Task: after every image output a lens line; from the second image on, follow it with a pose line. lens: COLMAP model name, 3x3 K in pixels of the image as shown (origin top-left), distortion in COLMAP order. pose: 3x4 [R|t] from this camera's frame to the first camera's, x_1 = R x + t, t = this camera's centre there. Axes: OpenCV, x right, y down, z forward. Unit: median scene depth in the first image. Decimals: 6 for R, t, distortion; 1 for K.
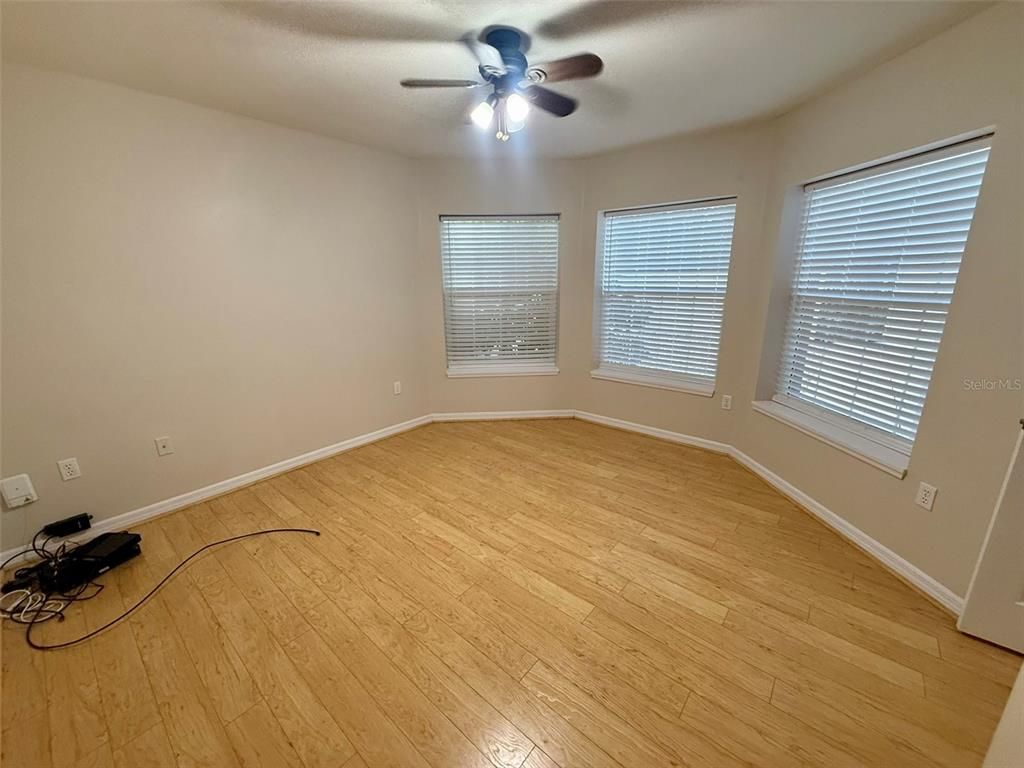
lens RADIAL K [[410.0, 0, 509.4], [0, 410.0, 382.9], [0, 0, 1]] dist [0.000120, 0.000005]
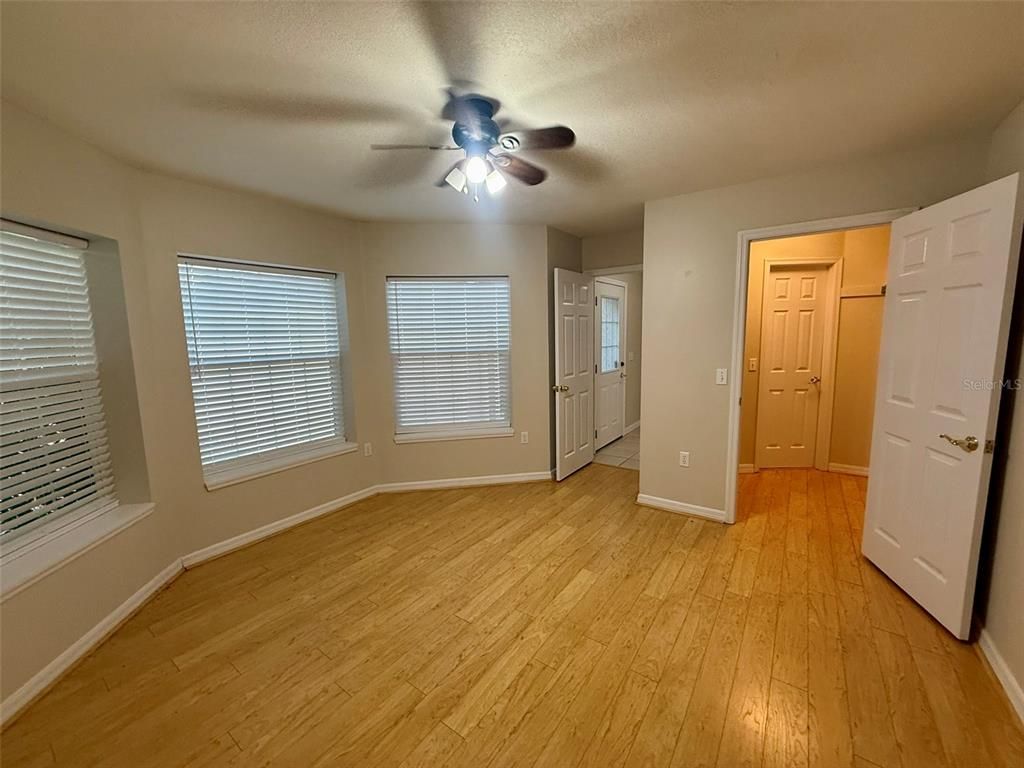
lens RADIAL K [[410.0, 0, 505.2], [0, 410.0, 386.2], [0, 0, 1]] dist [0.000120, 0.000005]
pose [[-0.077605, -0.112544, 0.990611, -0.746221], [0.278100, 0.951726, 0.129913, -0.200196], [-0.957412, 0.285571, -0.042561, 0.797493]]
